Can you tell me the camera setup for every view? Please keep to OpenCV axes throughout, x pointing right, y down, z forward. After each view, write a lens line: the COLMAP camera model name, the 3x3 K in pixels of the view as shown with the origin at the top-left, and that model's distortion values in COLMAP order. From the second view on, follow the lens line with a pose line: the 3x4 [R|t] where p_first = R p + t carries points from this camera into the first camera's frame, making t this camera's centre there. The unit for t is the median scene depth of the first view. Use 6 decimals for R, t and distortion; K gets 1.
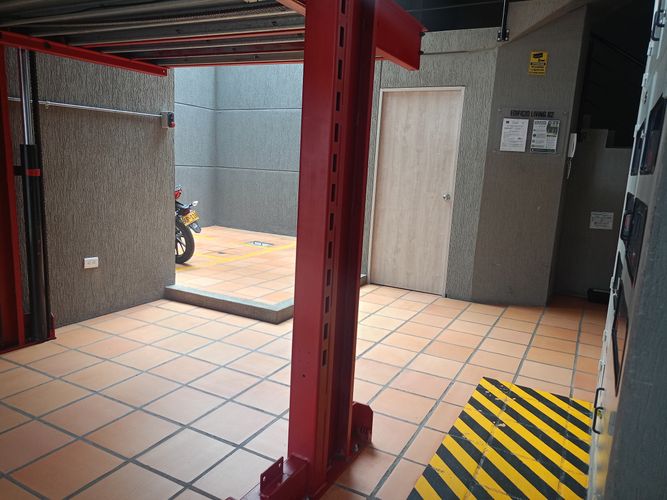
lens RADIAL K [[510.2, 0, 332.5], [0, 510.2, 251.3], [0, 0, 1]] dist [0.021822, 0.006299]
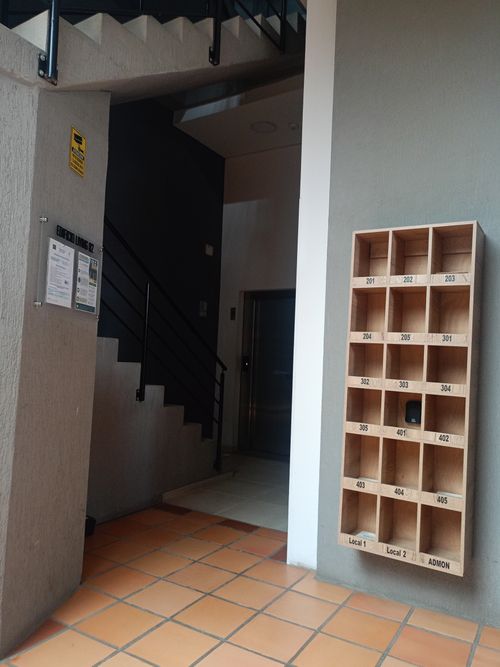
lens RADIAL K [[510.2, 0, 250.6], [0, 510.2, 336.7], [0, 0, 1]] dist [0.021822, 0.006299]
pose [[0.060138, -0.003338, 0.998185, -0.140023], [0.138449, 0.990357, -0.005029, -0.138317], [-0.988542, 0.138500, 0.060020, 0.796943]]
